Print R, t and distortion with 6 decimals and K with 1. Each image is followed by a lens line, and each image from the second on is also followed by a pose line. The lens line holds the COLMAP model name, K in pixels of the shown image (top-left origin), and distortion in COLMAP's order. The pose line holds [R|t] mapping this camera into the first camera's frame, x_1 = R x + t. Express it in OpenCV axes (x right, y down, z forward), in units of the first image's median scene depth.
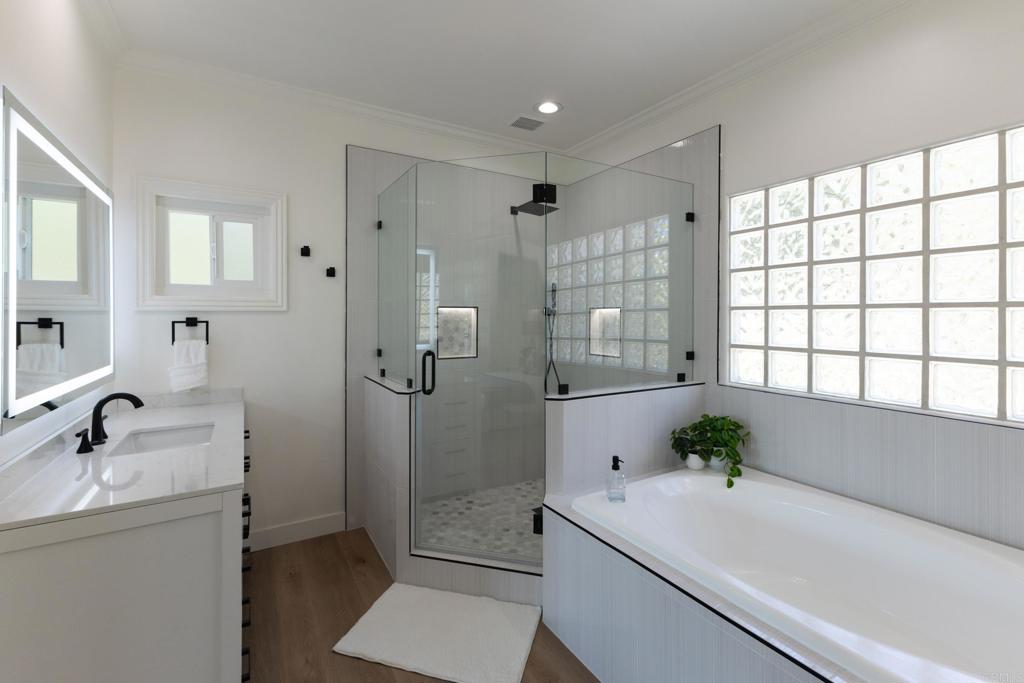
lens RADIAL K [[449.5, 0, 515.2], [0, 449.5, 318.8], [0, 0, 1]] dist [0.020379, -0.002594]
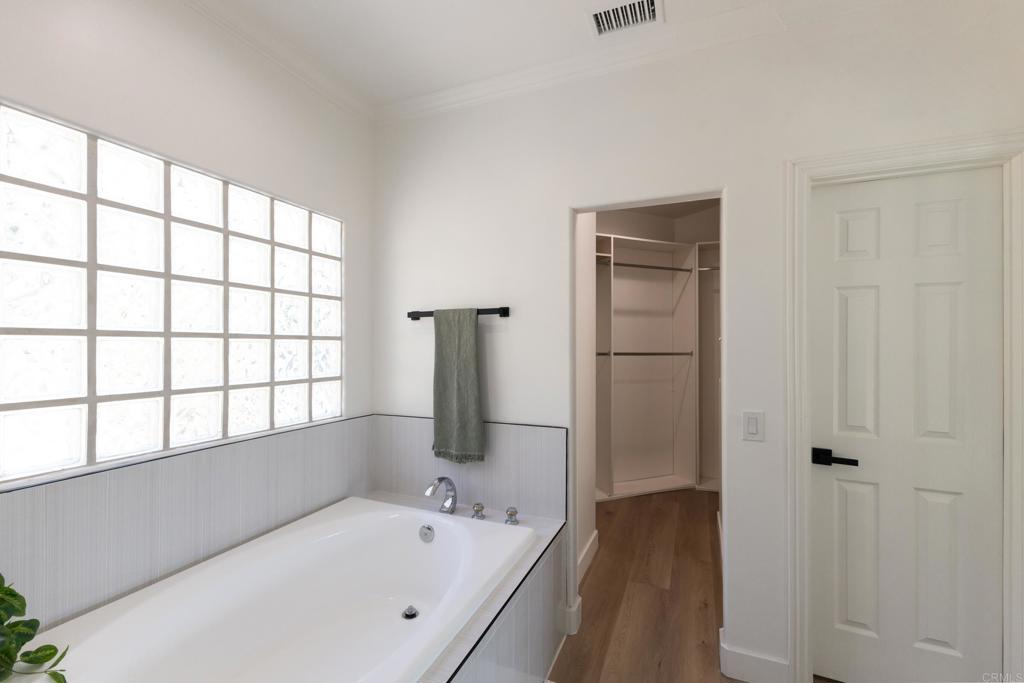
lens RADIAL K [[449.5, 0, 513.3], [0, 449.5, 342.7], [0, 0, 1]] dist [0.020379, -0.002594]
pose [[-0.604354, 0.000851, 0.796716, -0.268121], [-0.003005, 0.999990, -0.003348, -0.012250], [-0.796711, -0.004417, -0.604345, 1.045863]]
